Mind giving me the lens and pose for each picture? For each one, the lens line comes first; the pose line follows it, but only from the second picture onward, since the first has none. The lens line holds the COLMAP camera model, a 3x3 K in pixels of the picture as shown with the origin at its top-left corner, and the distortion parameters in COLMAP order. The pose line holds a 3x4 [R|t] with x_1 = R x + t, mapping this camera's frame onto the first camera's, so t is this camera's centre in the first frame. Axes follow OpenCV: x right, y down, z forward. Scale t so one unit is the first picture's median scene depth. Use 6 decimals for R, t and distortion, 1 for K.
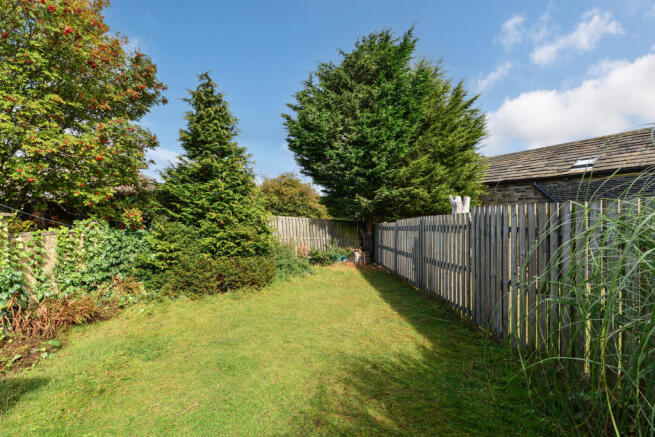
lens RADIAL K [[274.9, 0, 330.7], [0, 274.9, 217.8], [0, 0, 1]] dist [-0.001375, -0.010457]
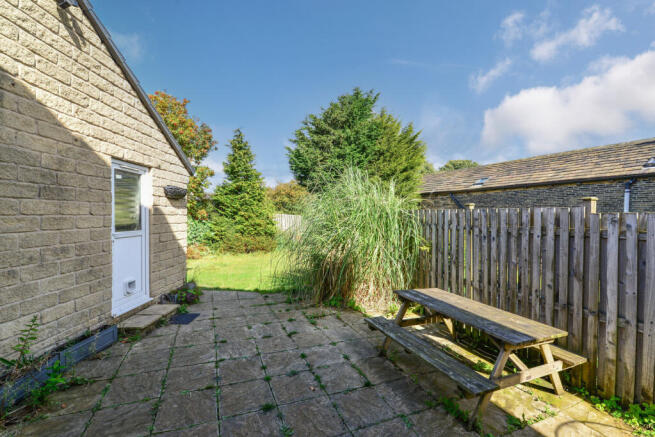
lens RADIAL K [[274.9, 0, 330.7], [0, 274.9, 217.8], [0, 0, 1]] dist [-0.001375, -0.010457]
pose [[0.997809, 0.015645, -0.064283, 0.262375], [-0.015100, 0.999846, 0.008964, -0.003456], [0.064414, -0.007974, 0.997891, -0.744028]]
